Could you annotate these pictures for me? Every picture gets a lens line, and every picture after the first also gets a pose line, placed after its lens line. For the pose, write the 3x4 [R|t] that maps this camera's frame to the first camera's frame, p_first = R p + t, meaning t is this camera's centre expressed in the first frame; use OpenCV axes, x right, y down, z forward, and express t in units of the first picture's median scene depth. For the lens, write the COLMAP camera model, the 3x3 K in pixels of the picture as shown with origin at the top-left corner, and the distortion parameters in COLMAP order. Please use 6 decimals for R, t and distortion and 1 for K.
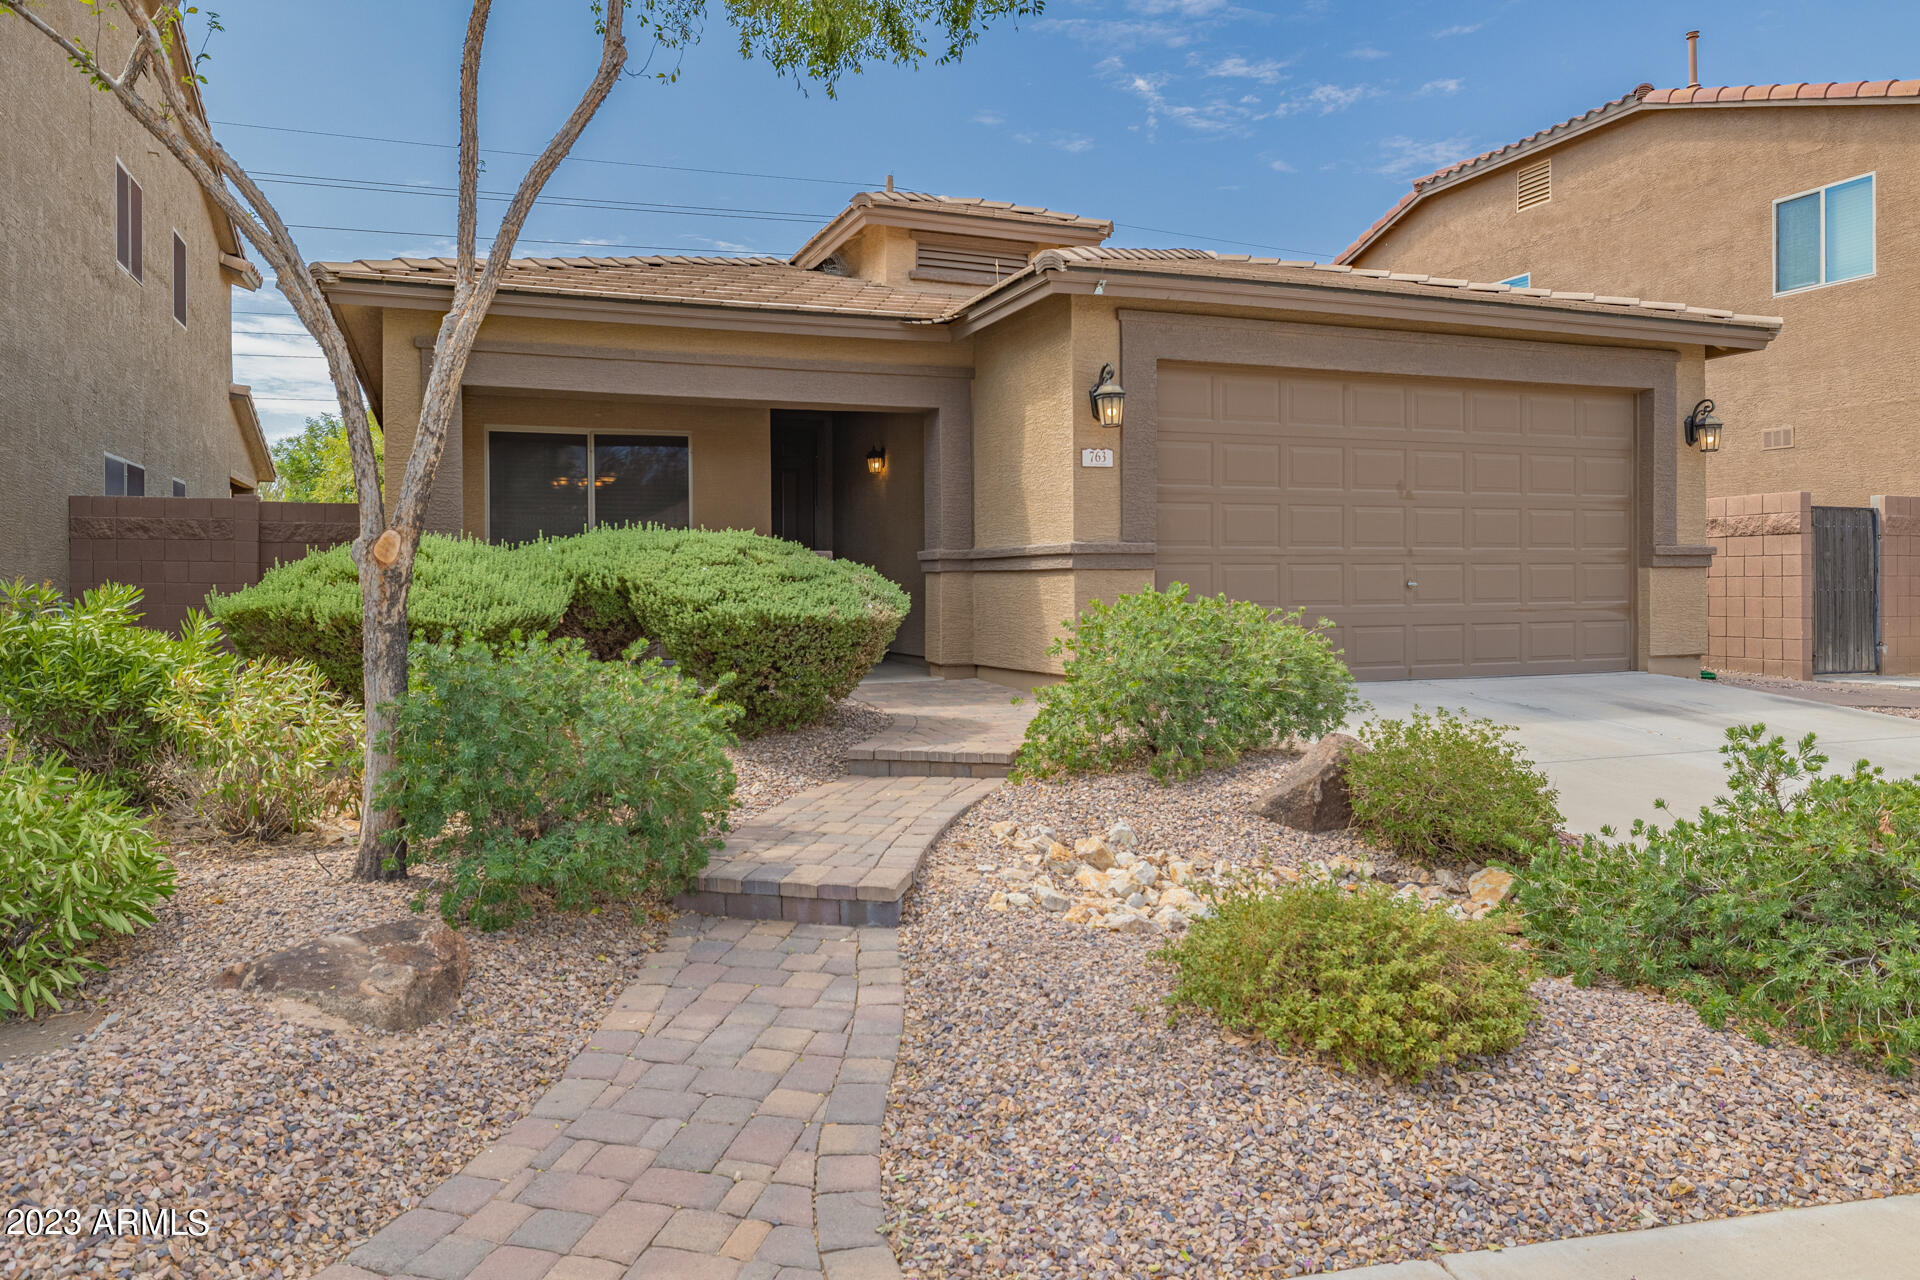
lens RADIAL K [[1276.0, 0, 950.8], [0, 1276.0, 622.3], [0, 0, 1]] dist [-0.007480, 0.002007]
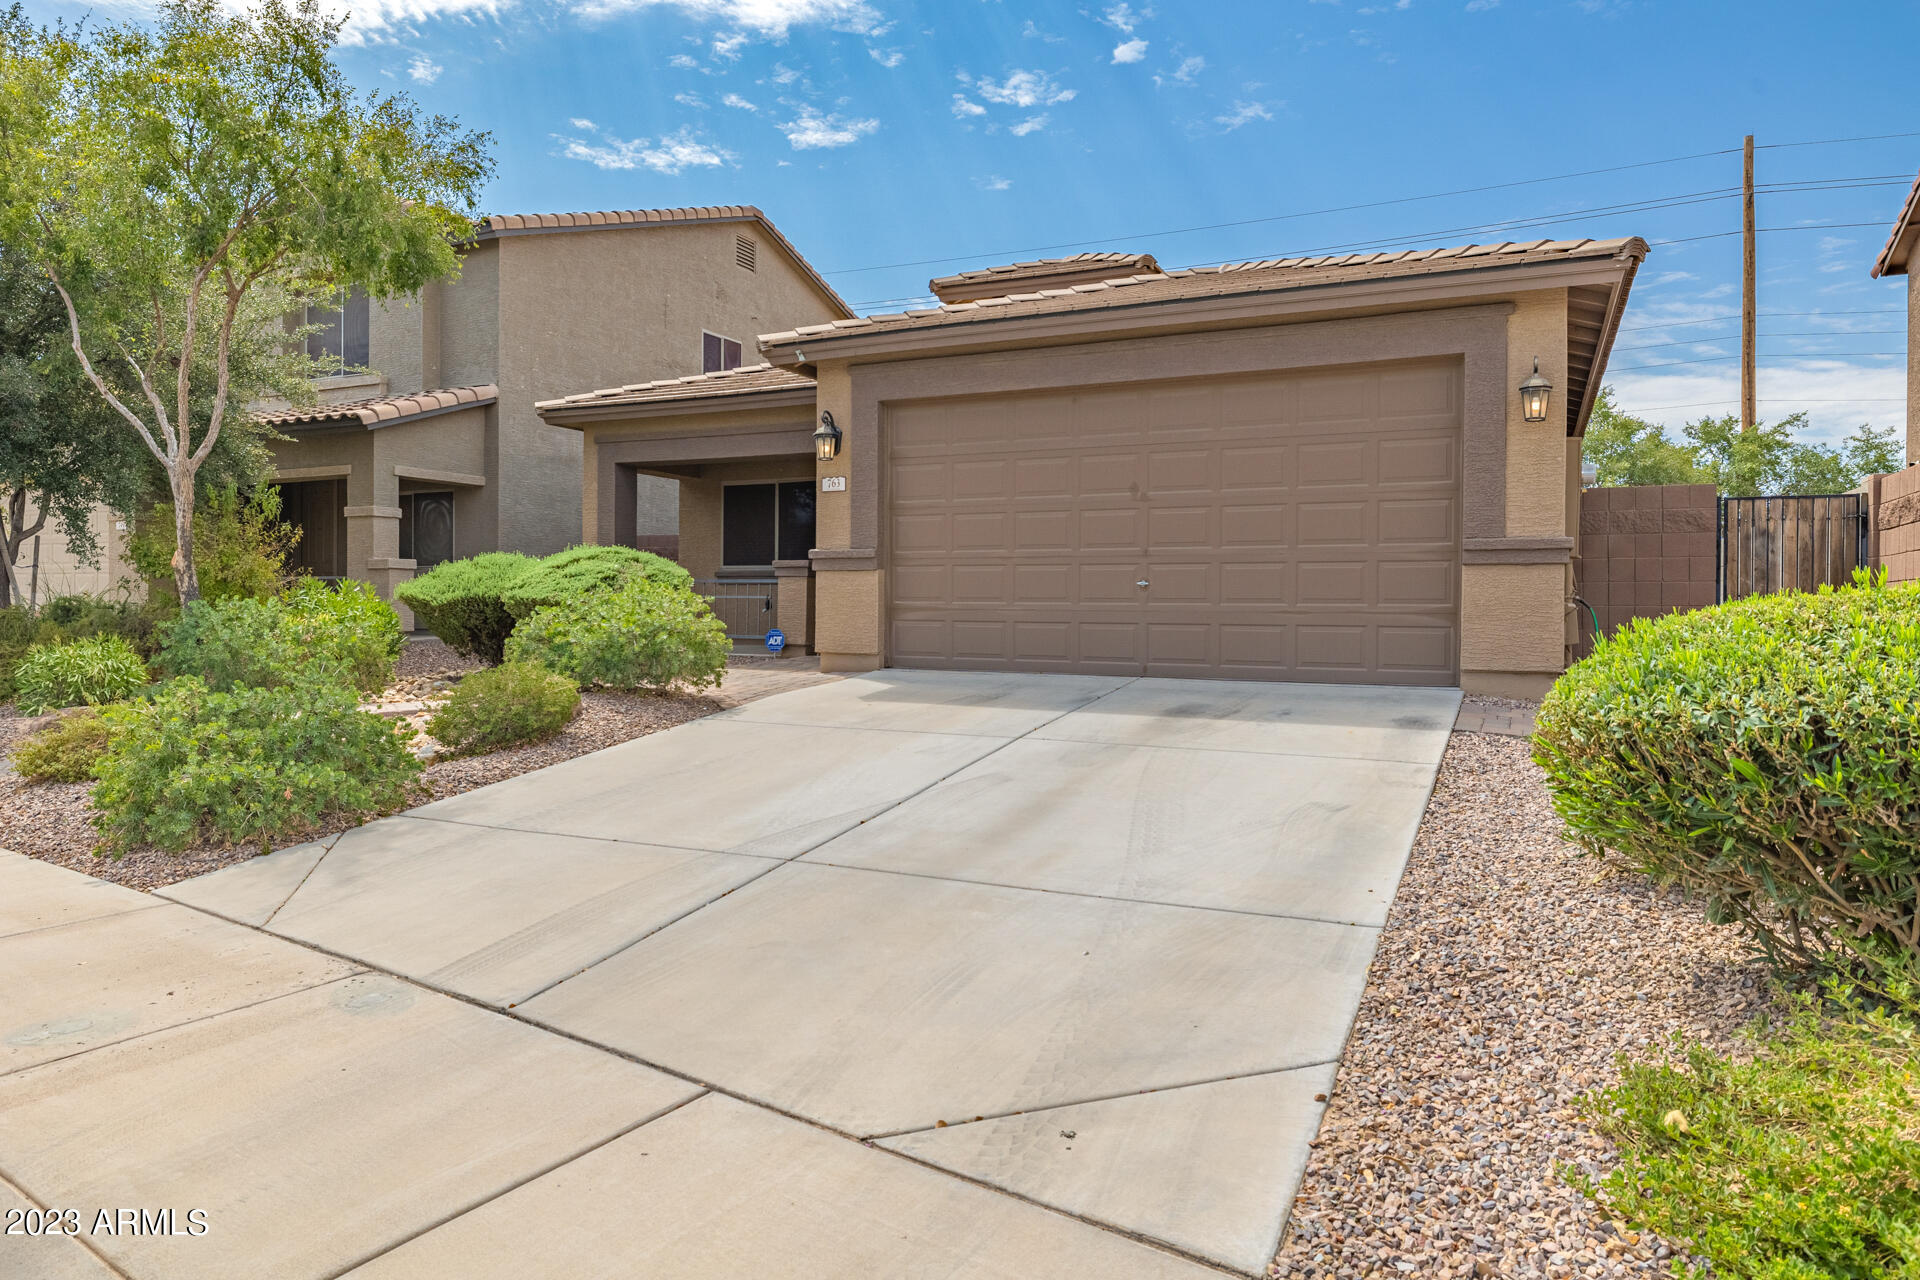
lens RADIAL K [[1191.5, 0, 960.1], [0, 1191.5, 643.4], [0, 0, 1]] dist [-0.004789, -0.001679]
pose [[0.690193, 0.035381, -0.722760, 0.899158], [-0.031752, 0.999323, 0.018599, 0.004918], [0.722928, 0.010112, 0.690849, 0.216543]]
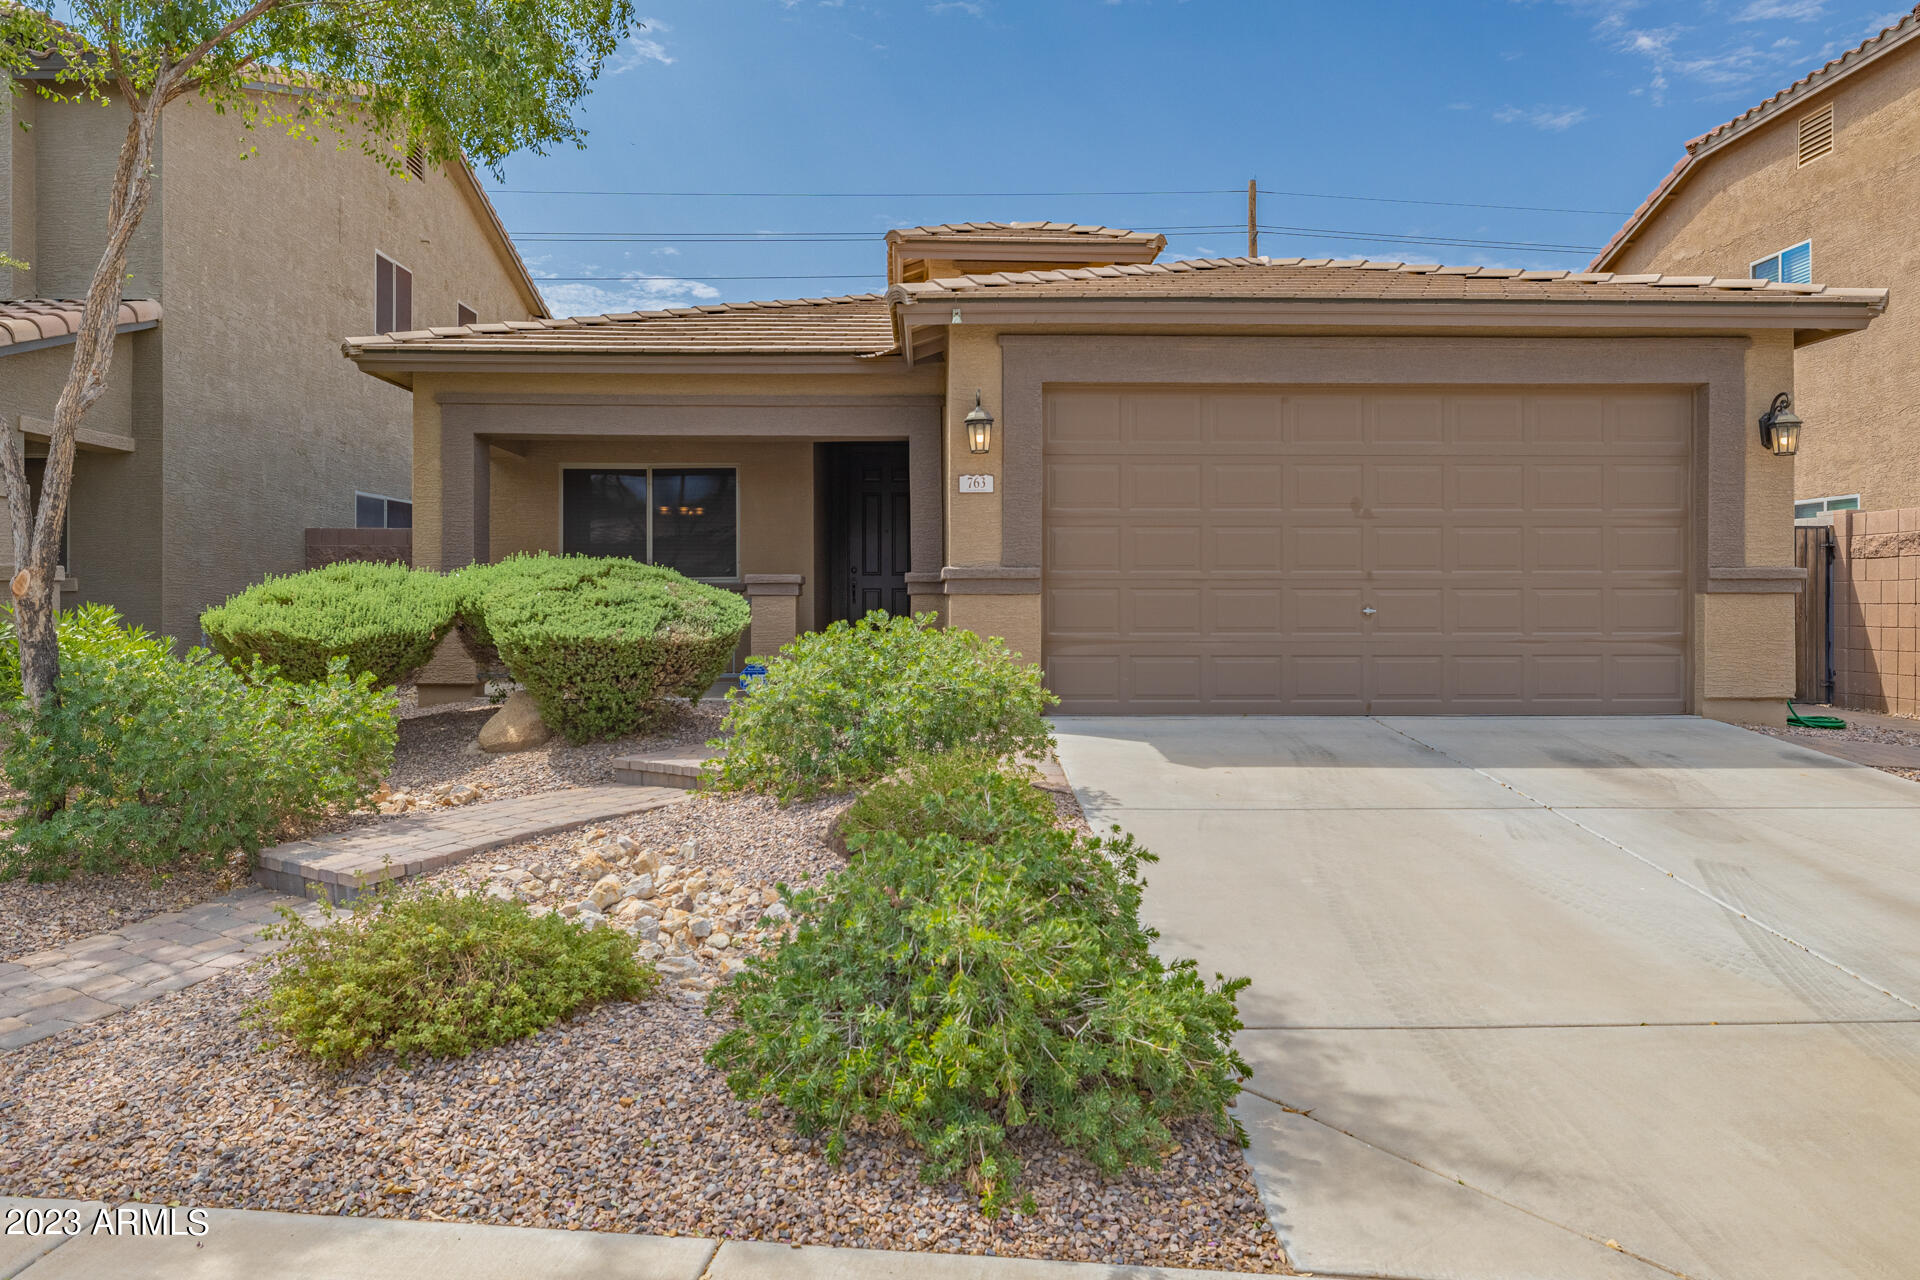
lens RADIAL K [[1276.0, 0, 971.1], [0, 1276.0, 631.4], [0, 0, 1]] dist [-0.007480, 0.002007]
pose [[0.944830, 0.015422, -0.327197, 0.368319], [-0.016101, 0.999870, 0.000633, -0.010505], [0.327164, 0.004670, 0.944956, 0.037865]]
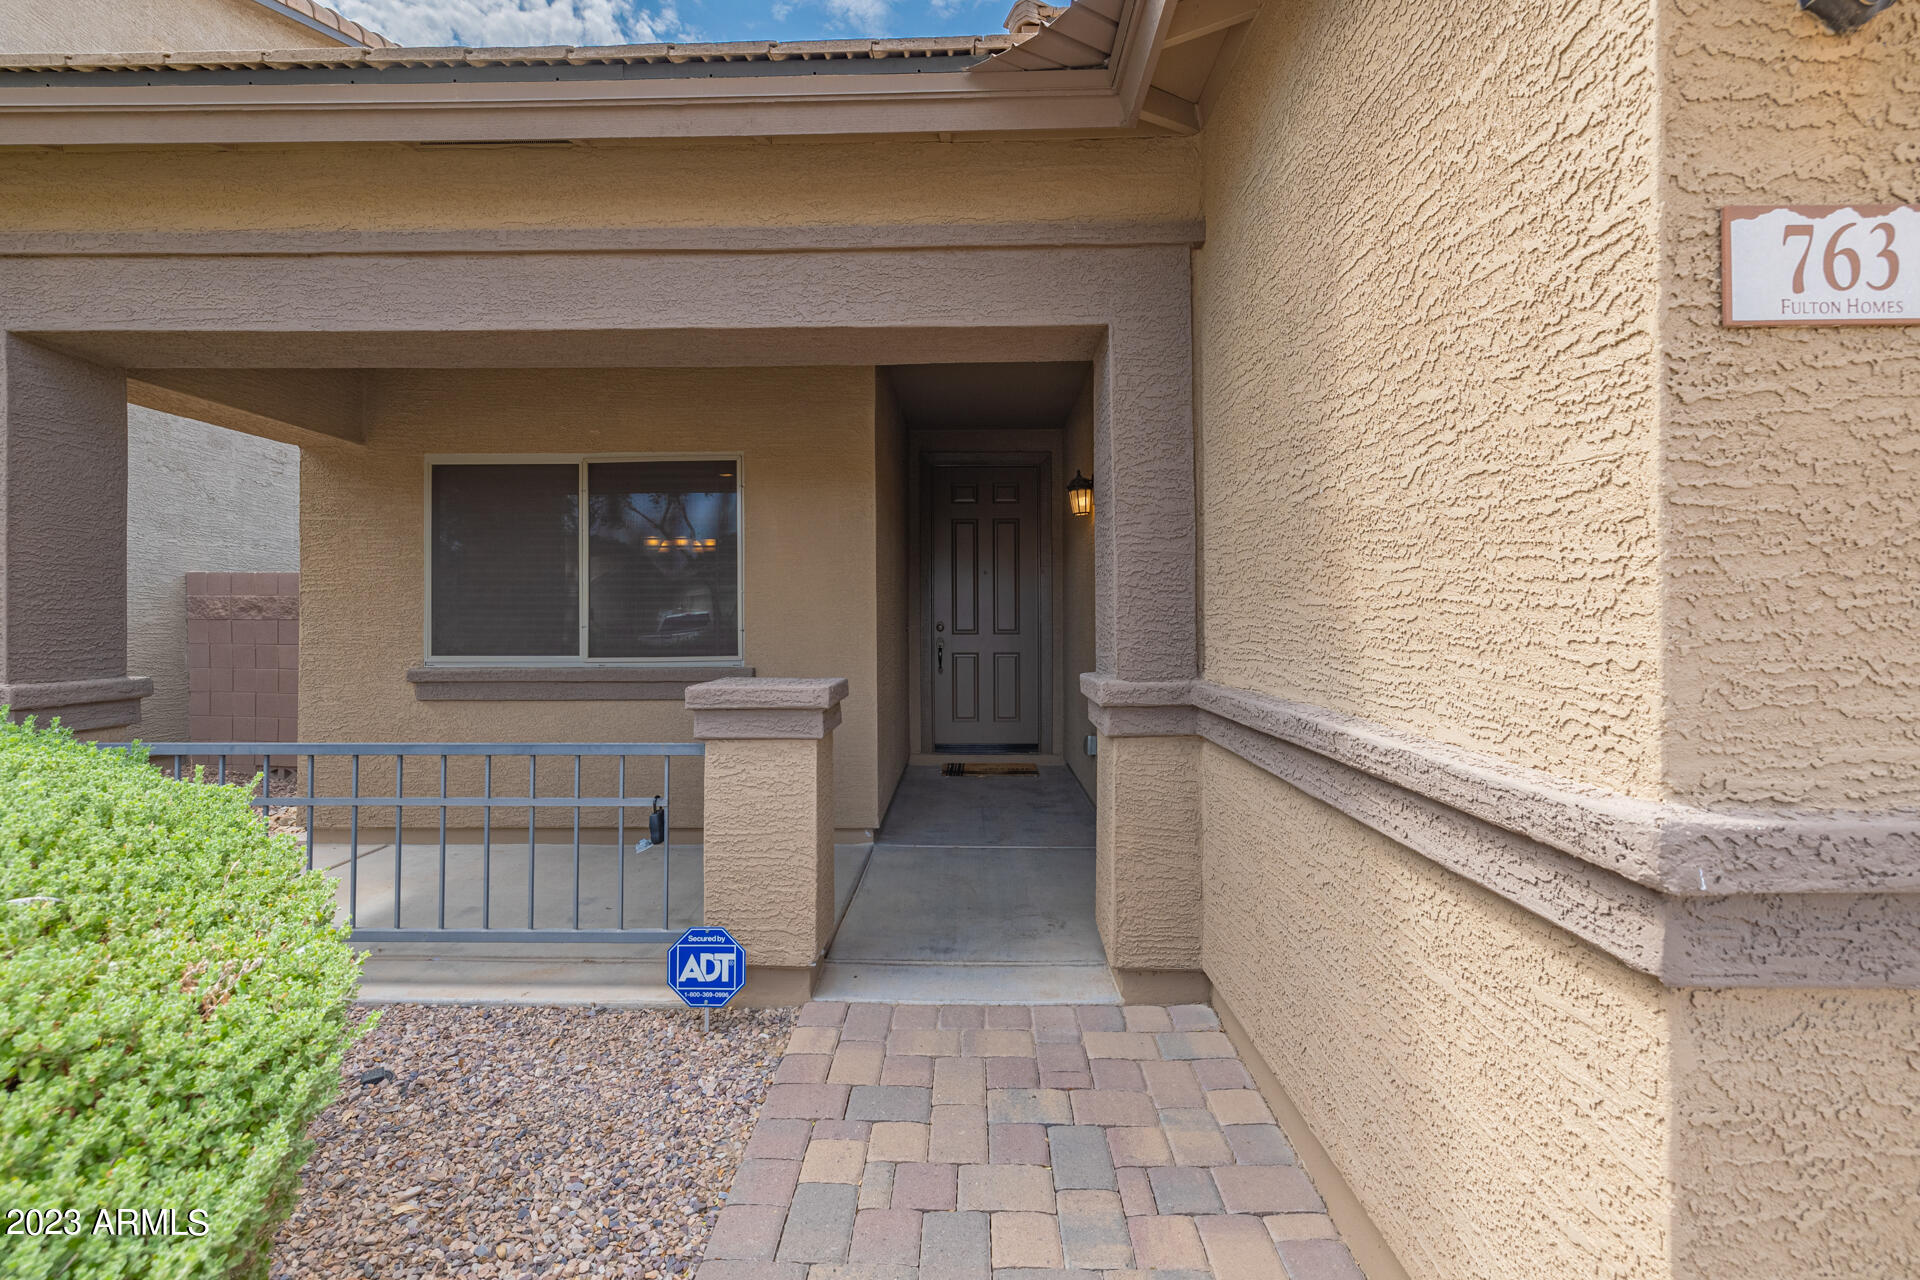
lens RADIAL K [[837.7, 0, 965.5], [0, 837.7, 621.4], [0, 0, 1]] dist [0.001824, -0.000045]
pose [[0.930411, 0.005409, -0.366479, 0.044291], [-0.012969, 0.999751, -0.018169, -0.068031], [0.366289, 0.021657, 0.930249, 0.719972]]
